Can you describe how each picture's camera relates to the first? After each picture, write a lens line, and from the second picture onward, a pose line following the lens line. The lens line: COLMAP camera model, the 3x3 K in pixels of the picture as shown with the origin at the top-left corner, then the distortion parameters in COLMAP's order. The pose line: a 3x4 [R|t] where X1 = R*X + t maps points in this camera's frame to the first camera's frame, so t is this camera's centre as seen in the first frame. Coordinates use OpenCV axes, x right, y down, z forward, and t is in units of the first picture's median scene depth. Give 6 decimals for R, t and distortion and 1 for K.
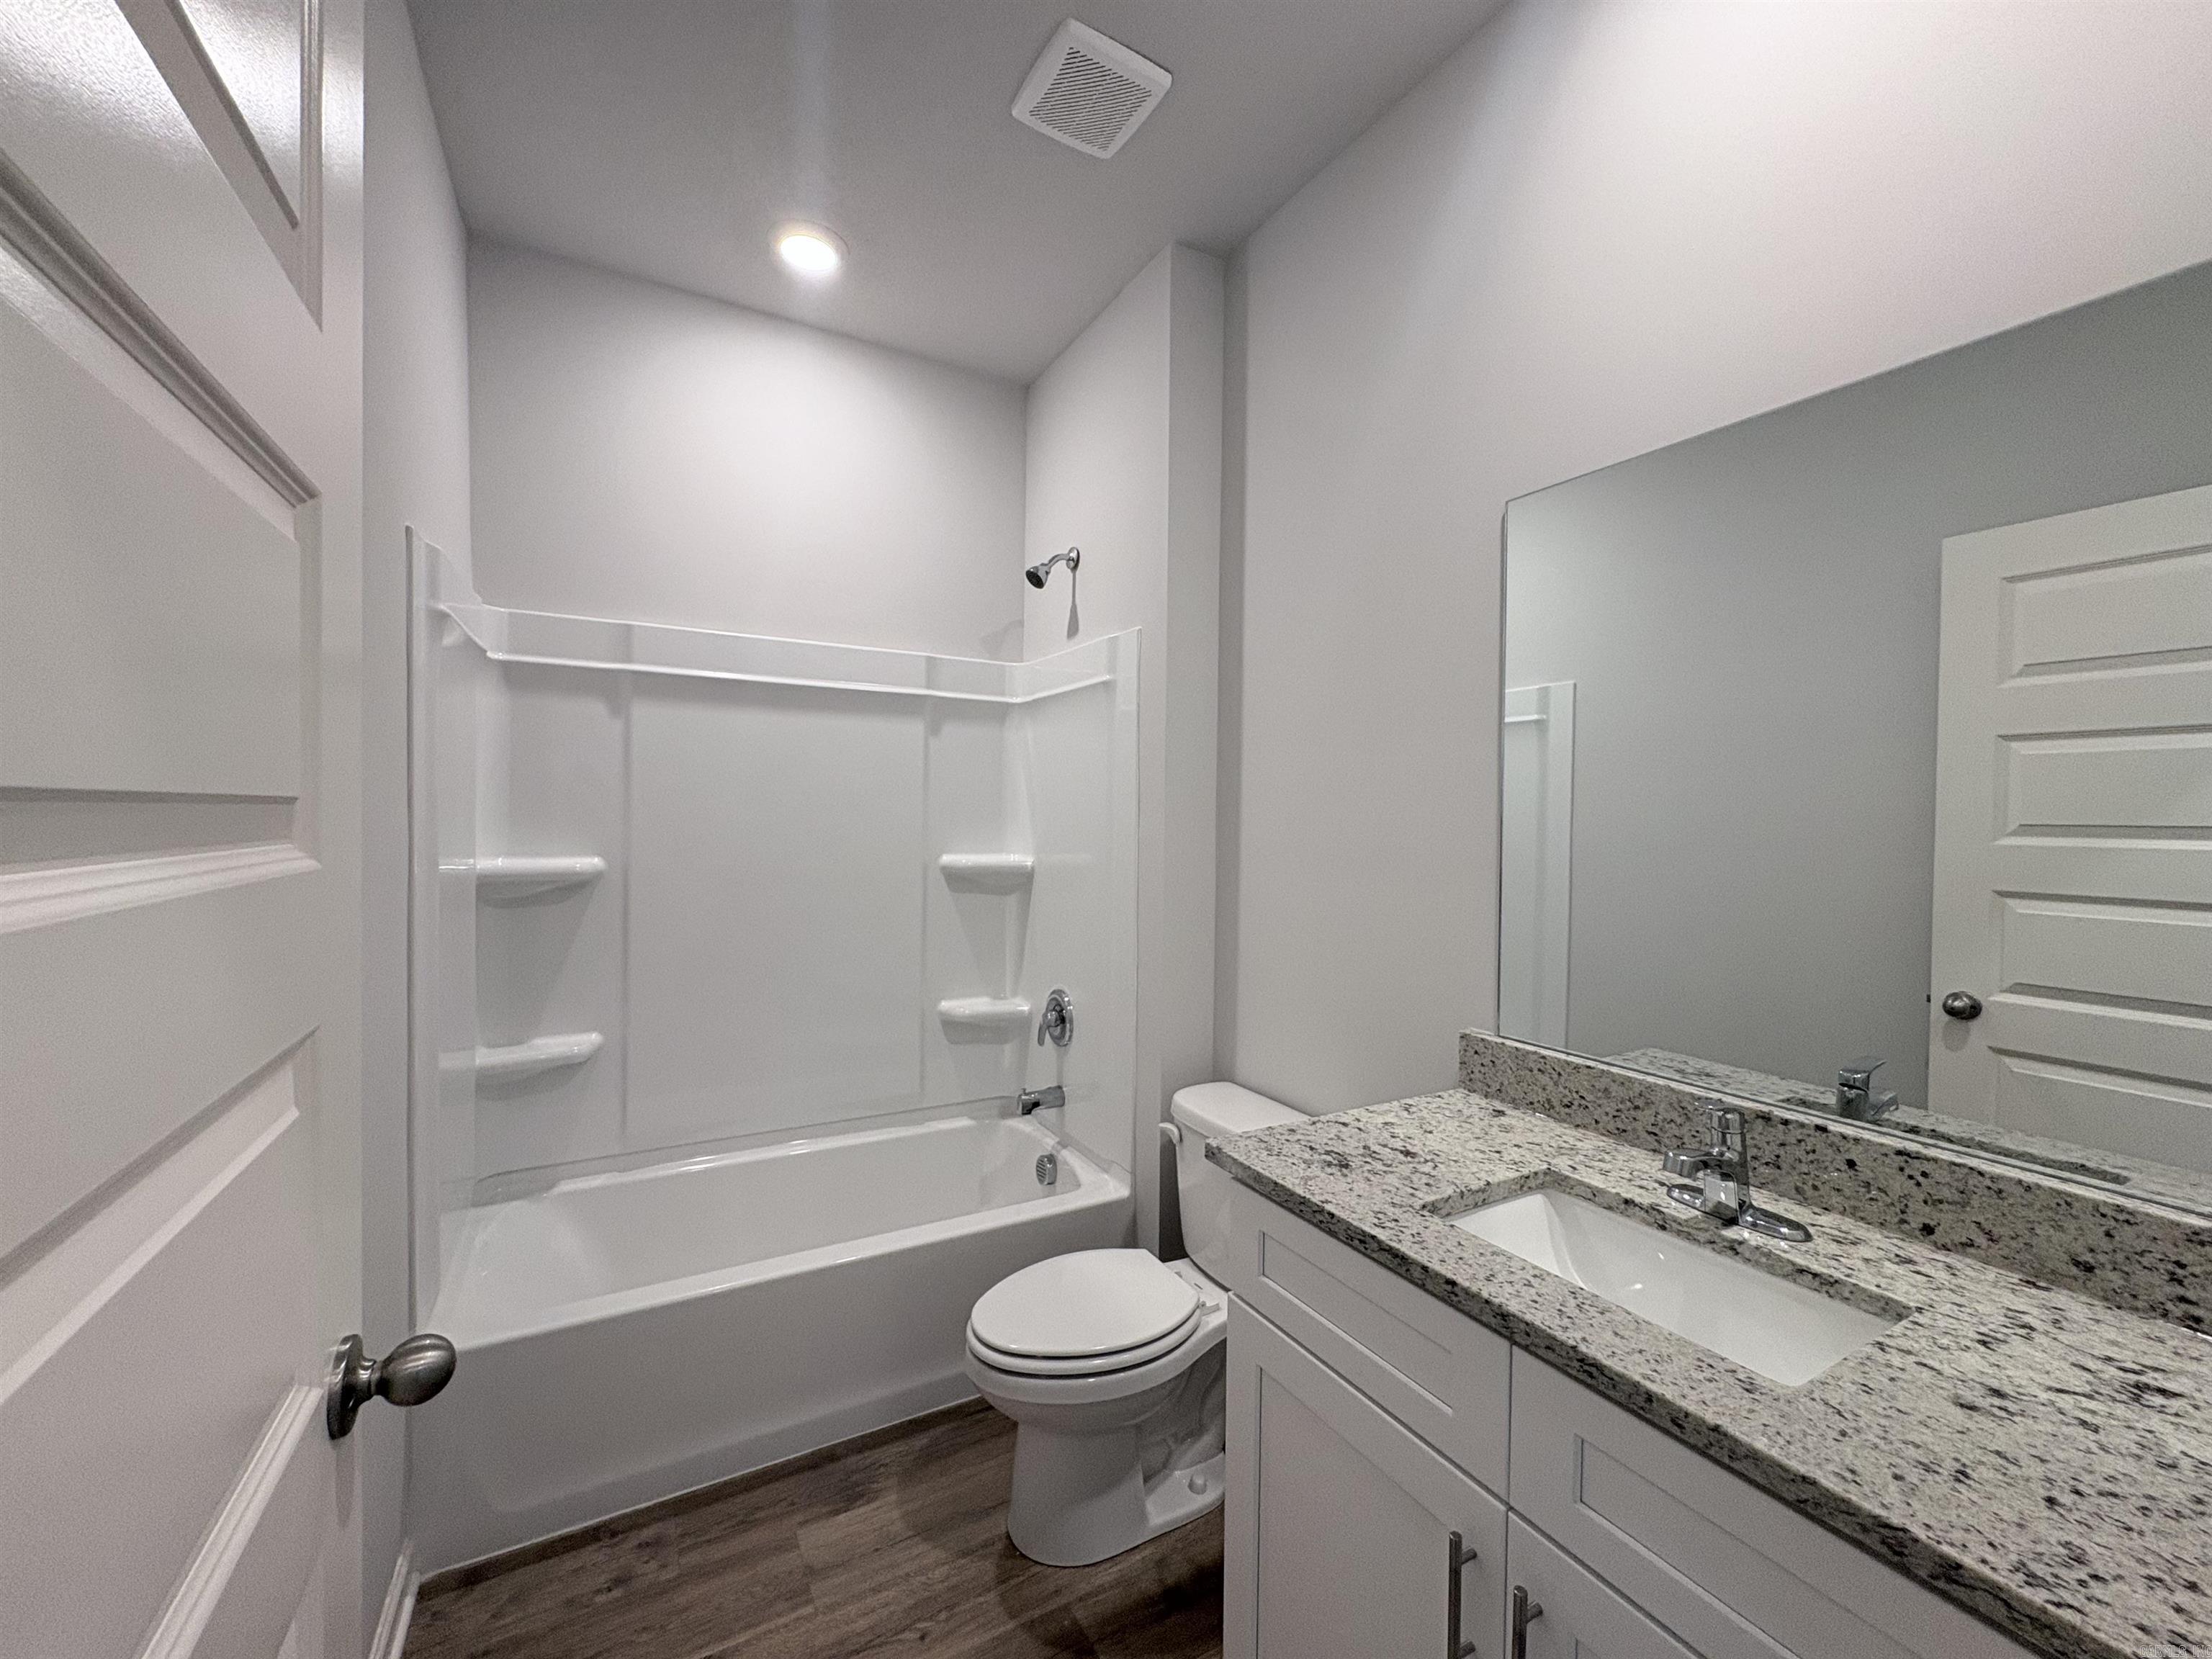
lens RADIAL K [[888.5, 0, 1101.9], [0, 888.5, 837.6], [0, 0, 1]] dist [0.006375, -0.000540]
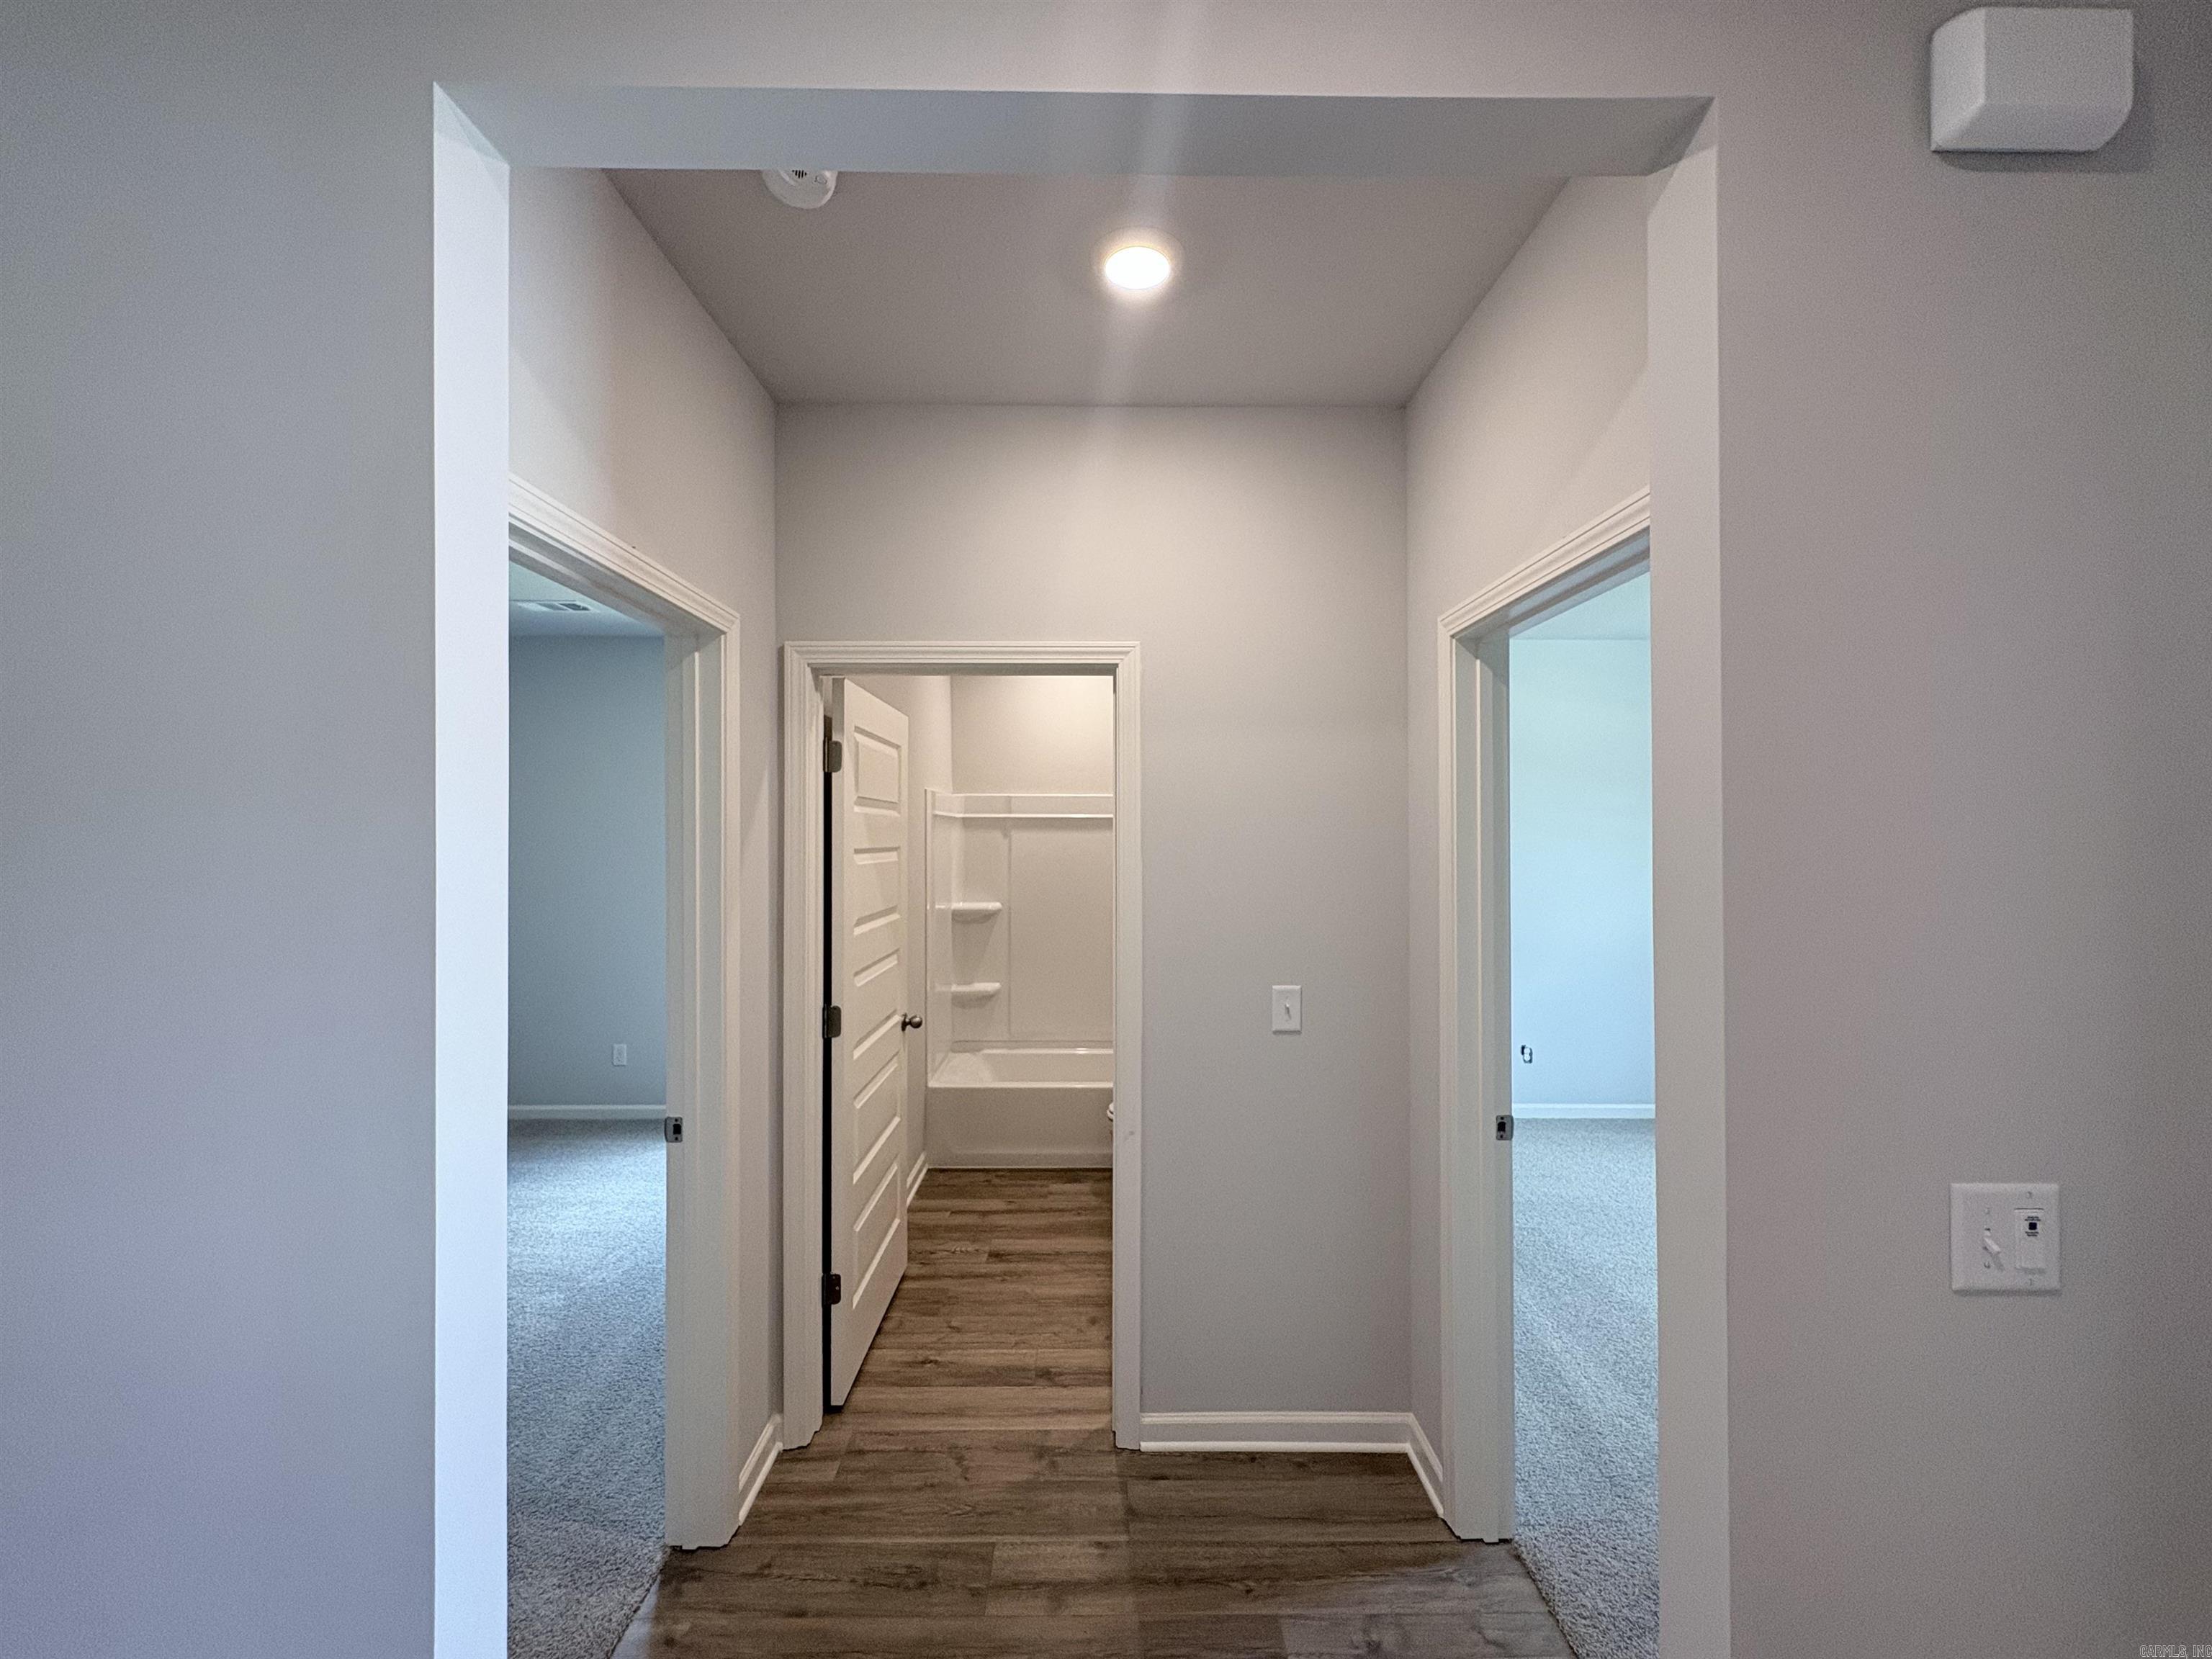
lens RADIAL K [[888.5, 0, 1103.8], [0, 888.5, 834.8], [0, 0, 1]] dist [0.006375, -0.000540]
pose [[0.878946, -0.018897, -0.476547, 0.761500], [0.002309, 0.999372, -0.035370, -0.071560], [0.476916, 0.029988, 0.878437, -0.864367]]
